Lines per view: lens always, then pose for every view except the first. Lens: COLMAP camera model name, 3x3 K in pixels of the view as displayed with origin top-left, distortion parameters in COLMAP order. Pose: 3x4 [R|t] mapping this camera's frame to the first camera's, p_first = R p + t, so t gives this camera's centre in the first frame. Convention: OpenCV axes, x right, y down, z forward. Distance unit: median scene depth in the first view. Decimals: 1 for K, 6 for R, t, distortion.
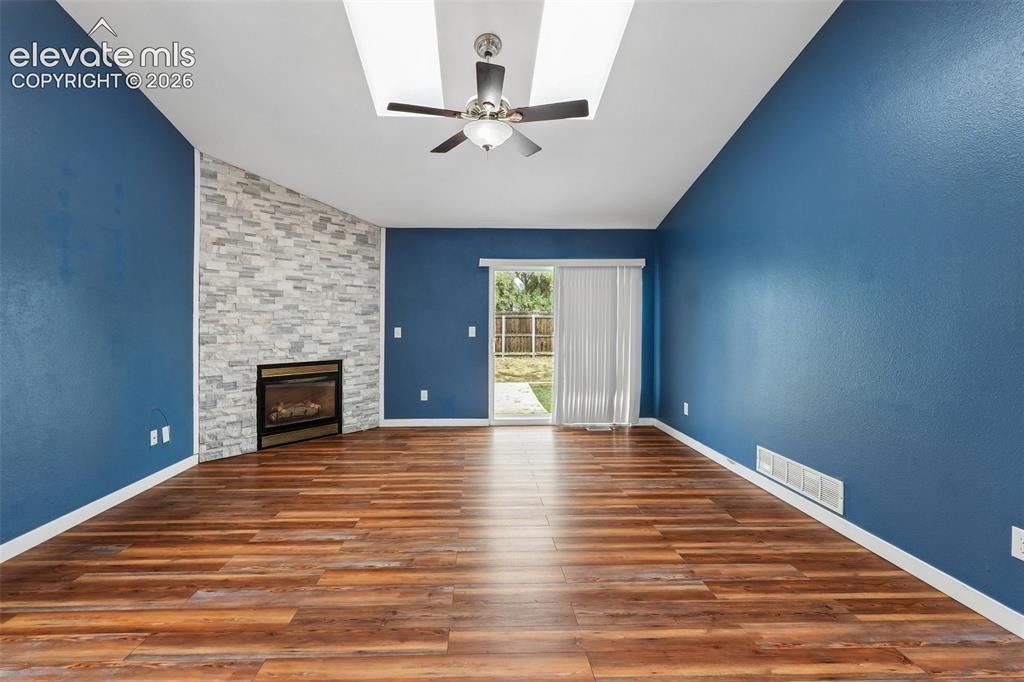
lens RADIAL K [[434.6, 0, 491.0], [0, 434.6, 325.8], [0, 0, 1]] dist [-0.004238, -0.000042]
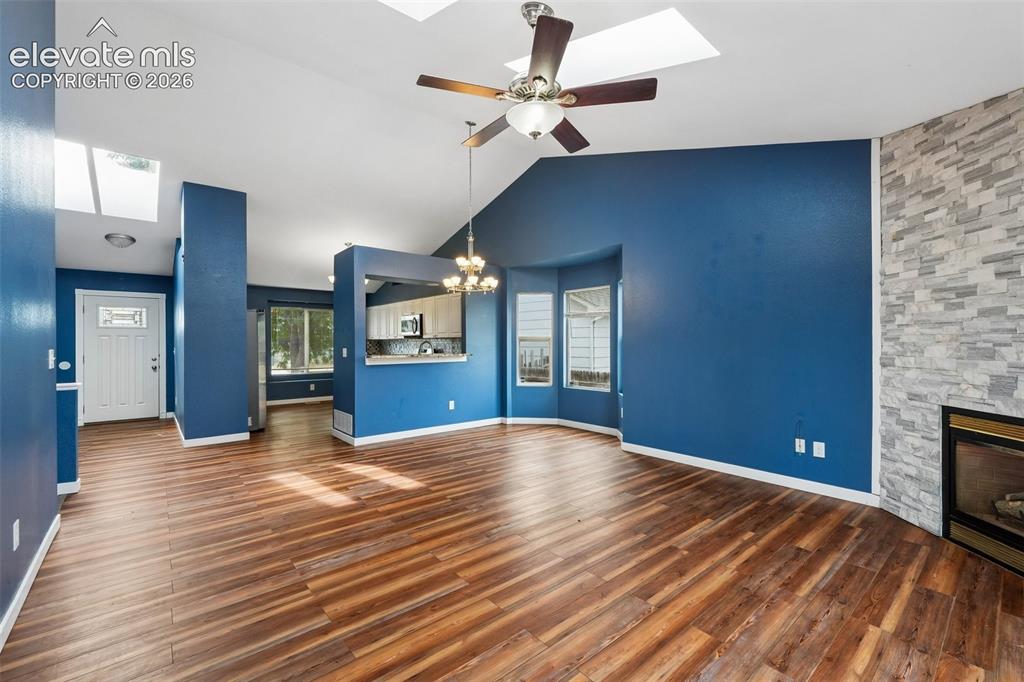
lens RADIAL K [[434.6, 0, 512.8], [0, 434.6, 335.1], [0, 0, 1]] dist [-0.004238, -0.000042]
pose [[-0.783409, -0.009575, -0.621433, 0.415039], [-0.004144, 0.999940, -0.010182, -0.006405], [0.621493, -0.005402, -0.783401, 1.235485]]
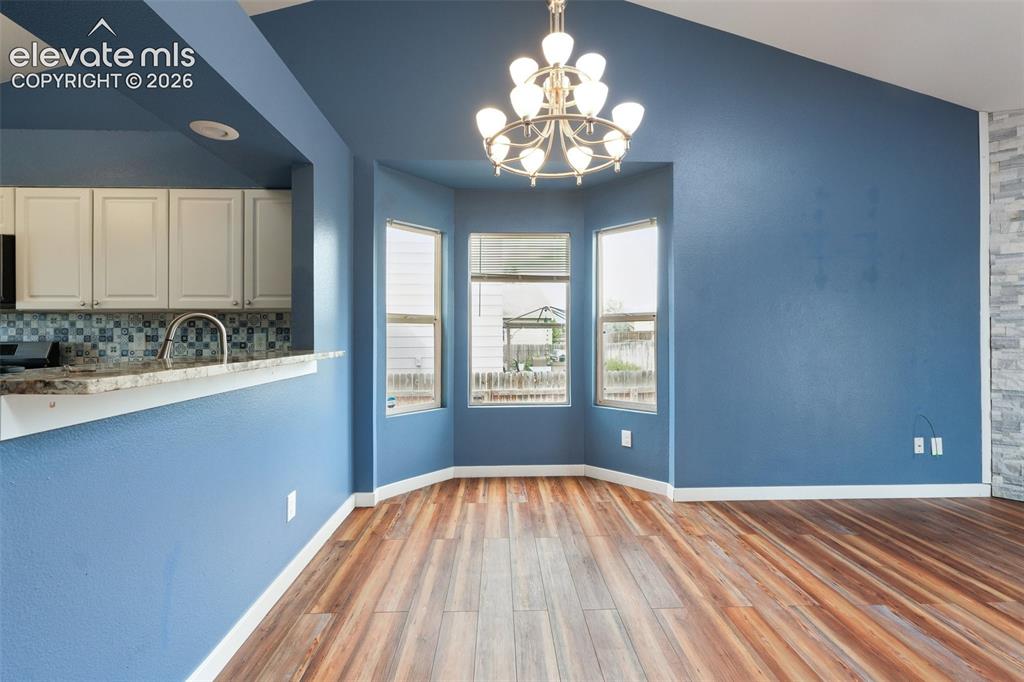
lens RADIAL K [[434.6, 0, 508.1], [0, 434.6, 324.2], [0, 0, 1]] dist [-0.004238, -0.000042]
pose [[-0.002538, -0.018563, -0.999824, 0.138785], [-0.007035, 0.999803, -0.018544, 0.018413], [0.999972, 0.006987, -0.002669, 0.103798]]
